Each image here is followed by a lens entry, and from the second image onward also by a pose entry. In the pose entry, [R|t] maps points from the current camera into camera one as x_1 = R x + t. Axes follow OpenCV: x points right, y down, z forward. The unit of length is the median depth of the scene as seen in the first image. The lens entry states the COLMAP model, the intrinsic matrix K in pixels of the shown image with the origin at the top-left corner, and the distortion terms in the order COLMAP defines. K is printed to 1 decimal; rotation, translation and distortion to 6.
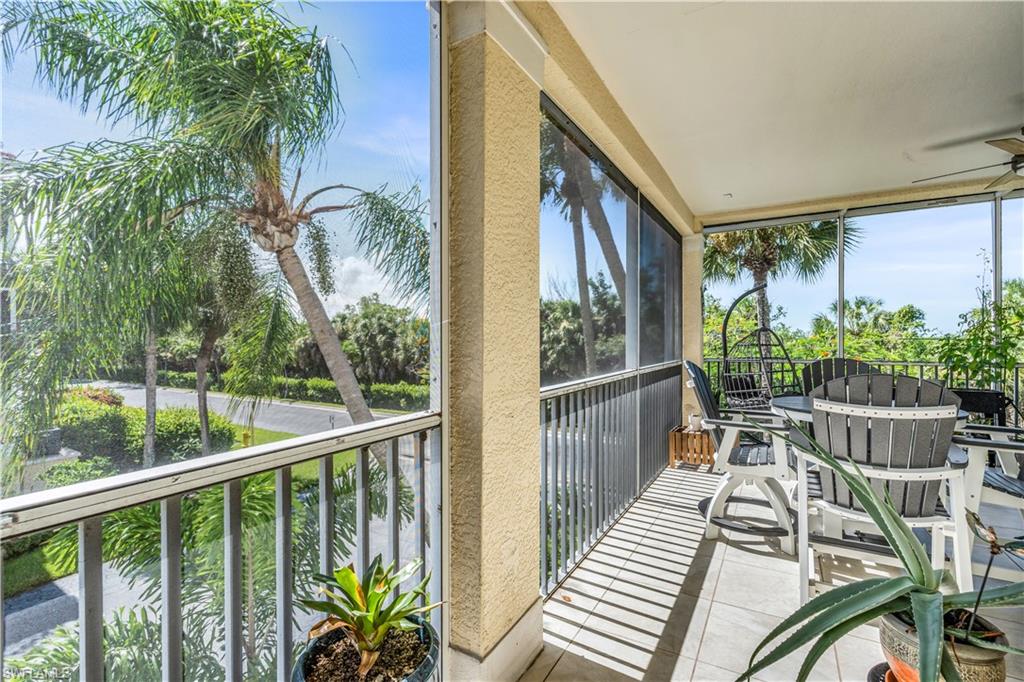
lens RADIAL K [[452.5, 0, 509.0], [0, 452.5, 340.3], [0, 0, 1]] dist [-0.002091, -0.000335]
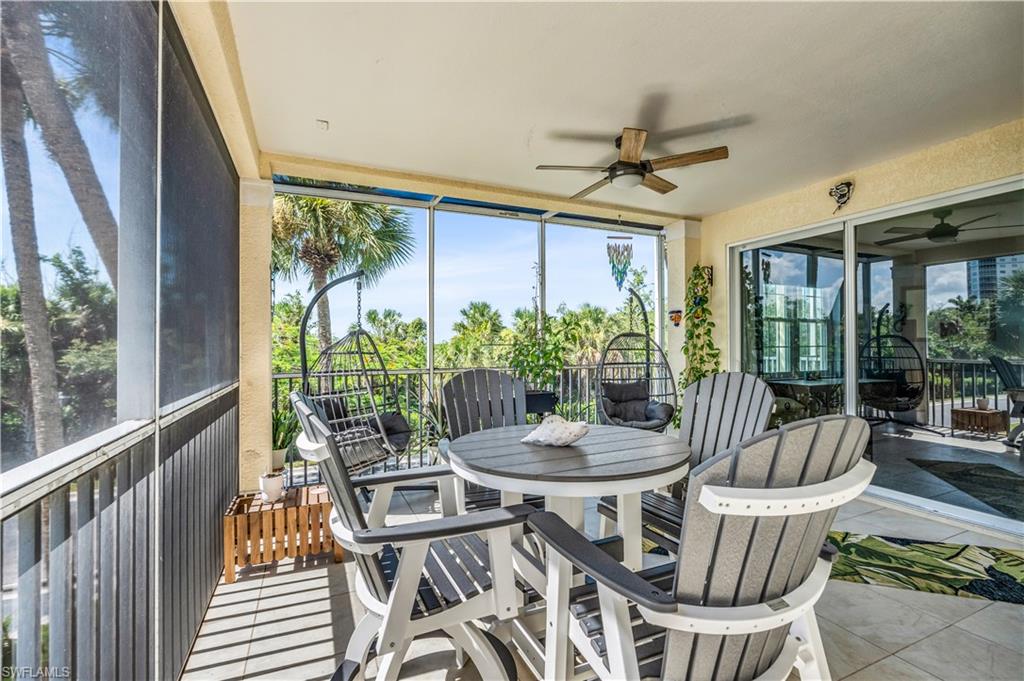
lens RADIAL K [[452.5, 0, 512.2], [0, 452.5, 340.3], [0, 0, 1]] dist [-0.002091, -0.000335]
pose [[0.571888, 0.006482, 0.820306, 0.050064], [0.006516, 0.999901, -0.012443, -0.000209], [-0.820306, 0.012461, 0.571790, 0.188070]]
